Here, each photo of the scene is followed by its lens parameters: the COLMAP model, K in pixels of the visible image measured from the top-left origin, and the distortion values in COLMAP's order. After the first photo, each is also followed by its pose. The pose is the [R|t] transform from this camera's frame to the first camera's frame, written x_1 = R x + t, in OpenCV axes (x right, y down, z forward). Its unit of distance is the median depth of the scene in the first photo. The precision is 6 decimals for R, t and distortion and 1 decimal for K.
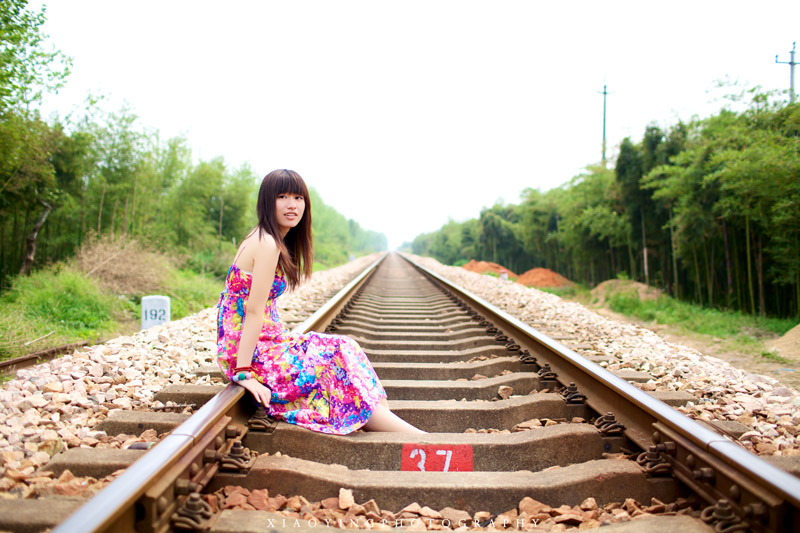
lens RADIAL K [[806.1, 0, 401.1], [0, 806.1, 261.0], [0, 0, 1]] dist [-0.155920, 0.000000]
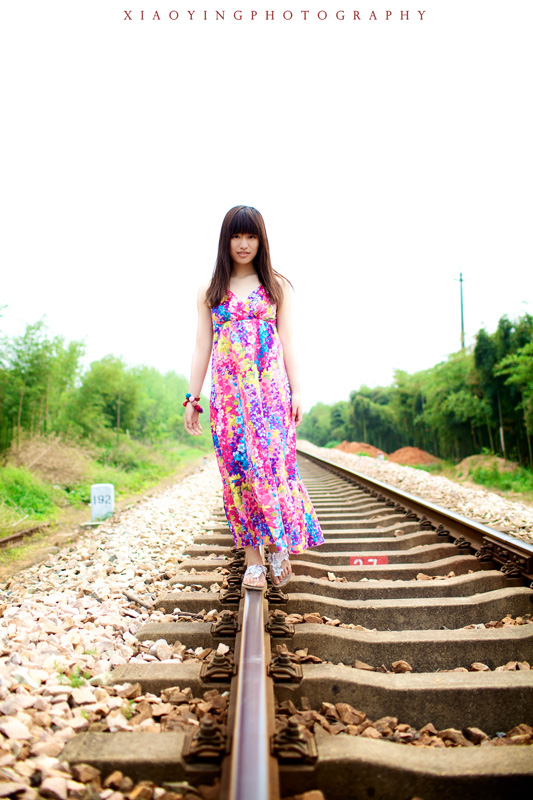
lens RADIAL K [[806.1, 0, 266.7], [0, 806.1, 404.6], [0, 0, 1]] dist [-0.155920, 0.000000]
pose [[0.999323, -0.036788, 0.000740, -0.029748], [0.036782, 0.998195, -0.047469, -0.006436], [0.001008, 0.047464, 0.998872, -0.143592]]
